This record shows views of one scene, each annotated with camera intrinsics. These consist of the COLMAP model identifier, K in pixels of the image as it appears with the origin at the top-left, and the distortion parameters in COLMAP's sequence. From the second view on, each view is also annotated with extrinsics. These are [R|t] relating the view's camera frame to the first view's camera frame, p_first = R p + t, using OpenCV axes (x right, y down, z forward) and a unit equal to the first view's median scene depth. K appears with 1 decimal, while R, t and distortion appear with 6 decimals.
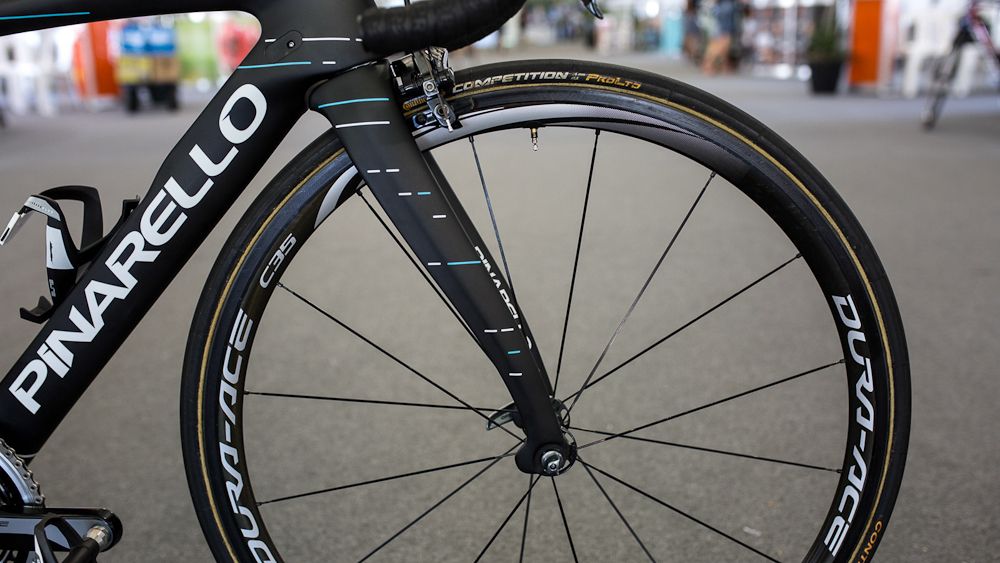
lens RADIAL K [[987.2, 0, 500.7], [0, 987.2, 273.3], [0, 0, 1]] dist [-0.037658, 0.000000]
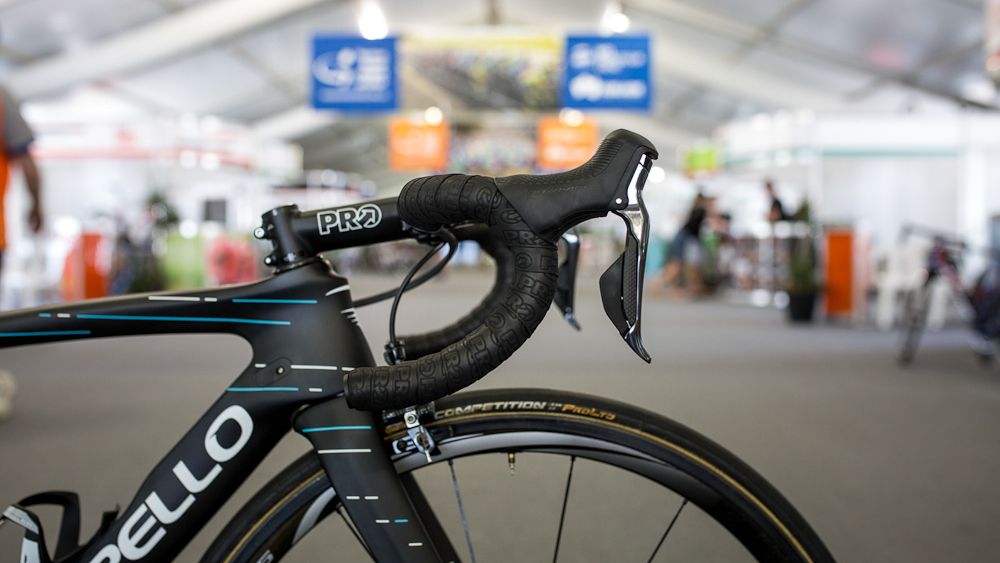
lens RADIAL K [[987.2, 0, 503.6], [0, 987.2, 278.8], [0, 0, 1]] dist [-0.037658, 0.000000]
pose [[0.999426, 0.028581, 0.018182, 0.001446], [-0.024258, 0.978512, -0.204757, -0.112243], [-0.023643, 0.204199, 0.978644, -0.044232]]
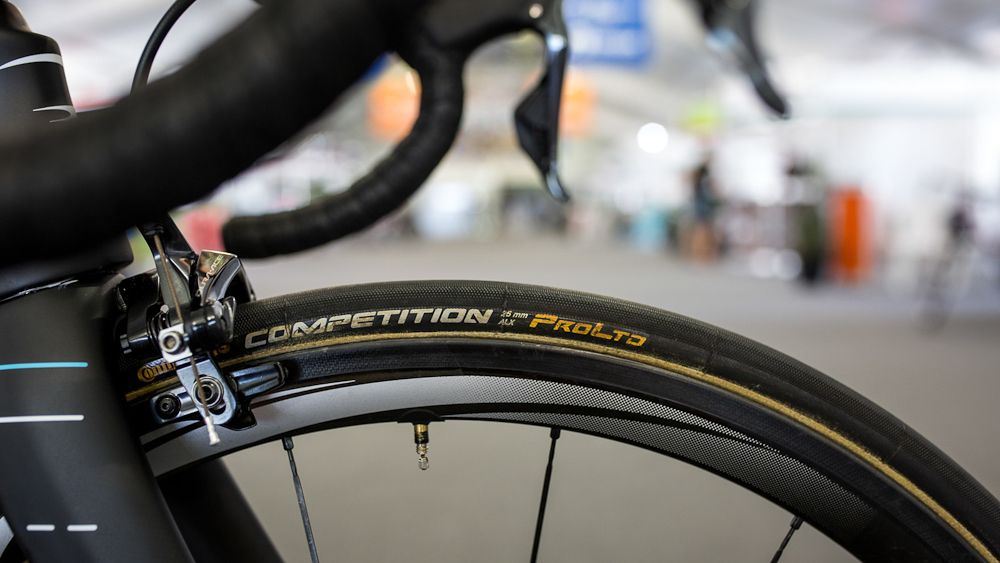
lens RADIAL K [[987.2, 0, 503.1], [0, 987.2, 283.4], [0, 0, 1]] dist [-0.037658, 0.000000]
pose [[0.999586, 0.019758, 0.020896, 0.060798], [-0.015811, 0.984522, -0.174545, -0.128457], [-0.024021, 0.174142, 0.984427, 0.511656]]
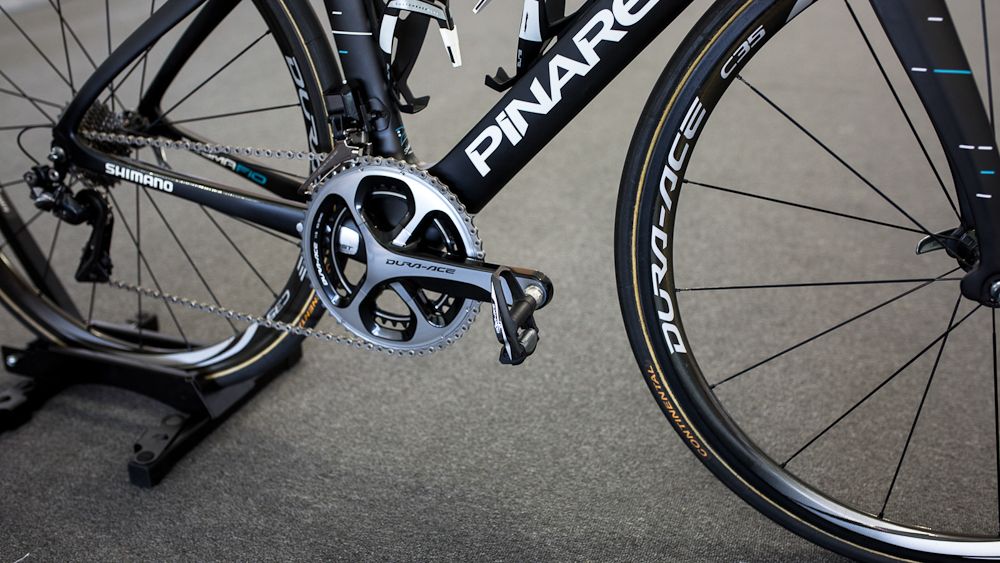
lens RADIAL K [[987.2, 0, 493.2], [0, 987.2, 274.2], [0, 0, 1]] dist [-0.037658, 0.000000]
pose [[0.949890, 0.153217, -0.272459, -0.160465], [-0.106423, 0.978078, 0.178991, 0.055765], [0.293911, -0.141025, 0.945372, -0.044553]]
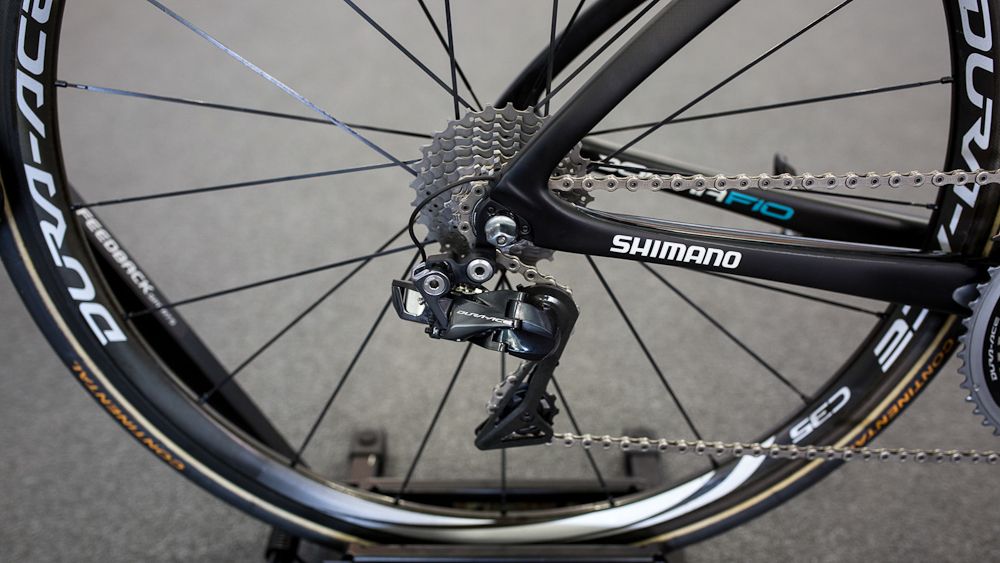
lens RADIAL K [[987.2, 0, 492.6], [0, 987.2, 287.1], [0, 0, 1]] dist [-0.037658, 0.000000]
pose [[0.998572, 0.002351, 0.053369, -1.117843], [-0.016210, 0.965263, 0.260777, 0.060168], [-0.050902, -0.261270, 0.963923, 0.393430]]
